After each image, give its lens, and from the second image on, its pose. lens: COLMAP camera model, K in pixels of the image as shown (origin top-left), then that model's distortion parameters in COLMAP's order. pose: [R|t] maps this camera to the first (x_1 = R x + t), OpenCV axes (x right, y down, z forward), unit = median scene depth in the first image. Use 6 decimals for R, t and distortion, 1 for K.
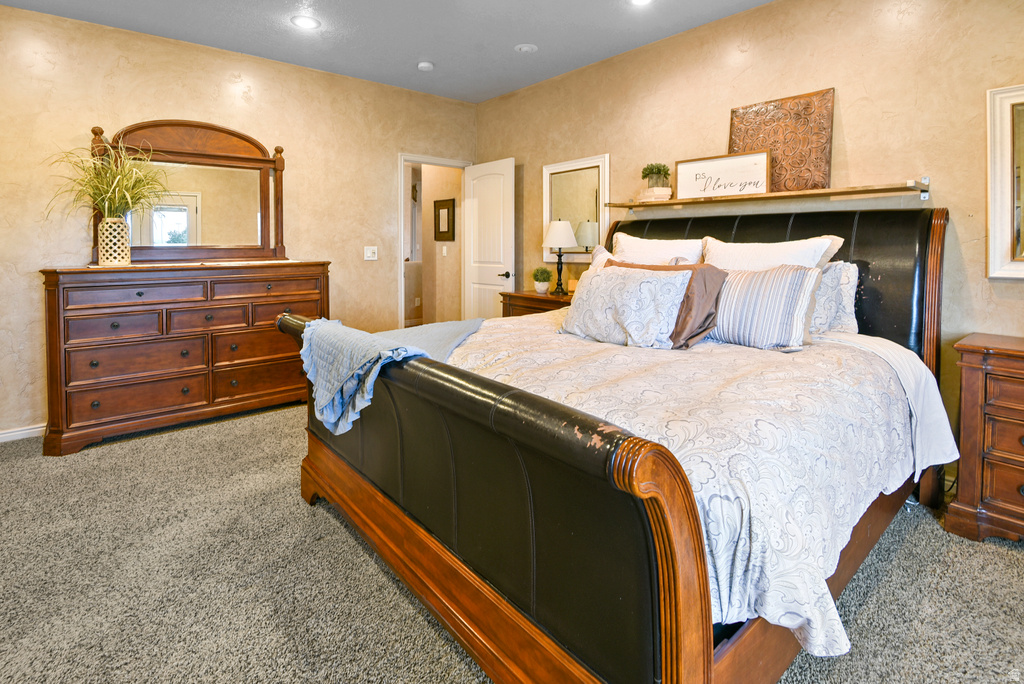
lens RADIAL K [[499.8, 0, 509.5], [0, 499.8, 372.5], [0, 0, 1]] dist [-0.000215, -0.010613]
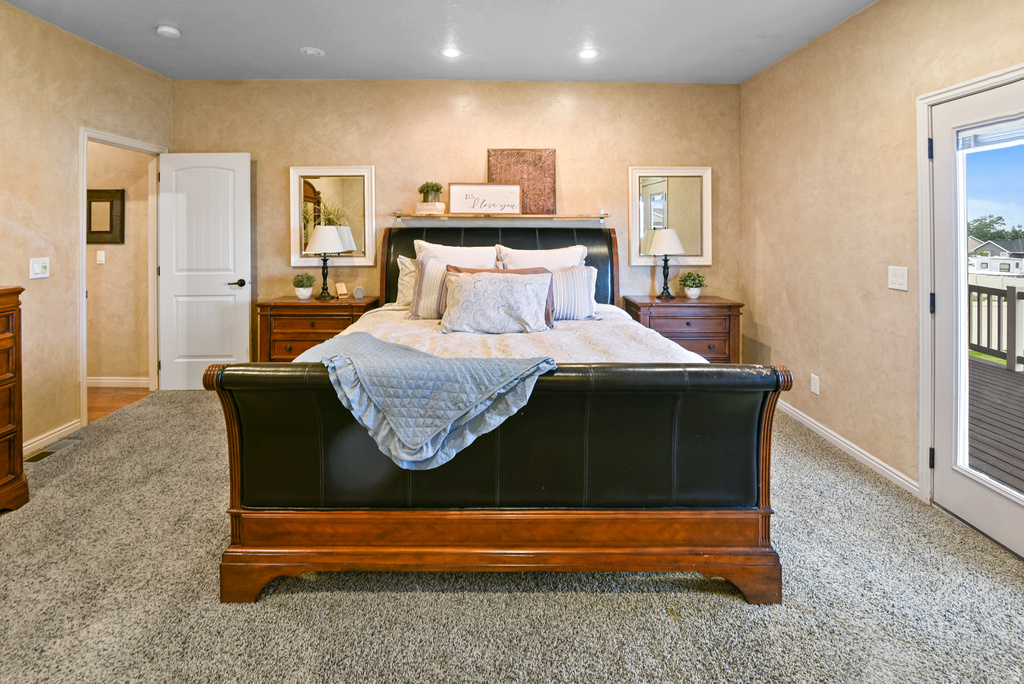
lens RADIAL K [[476.2, 0, 509.4], [0, 476.2, 358.6], [0, 0, 1]] dist [-0.003844, -0.010253]
pose [[0.612802, -0.200860, 0.764283, -0.437324], [0.190459, 0.976188, 0.103840, -0.071053], [-0.766941, 0.081932, 0.636465, 0.134411]]
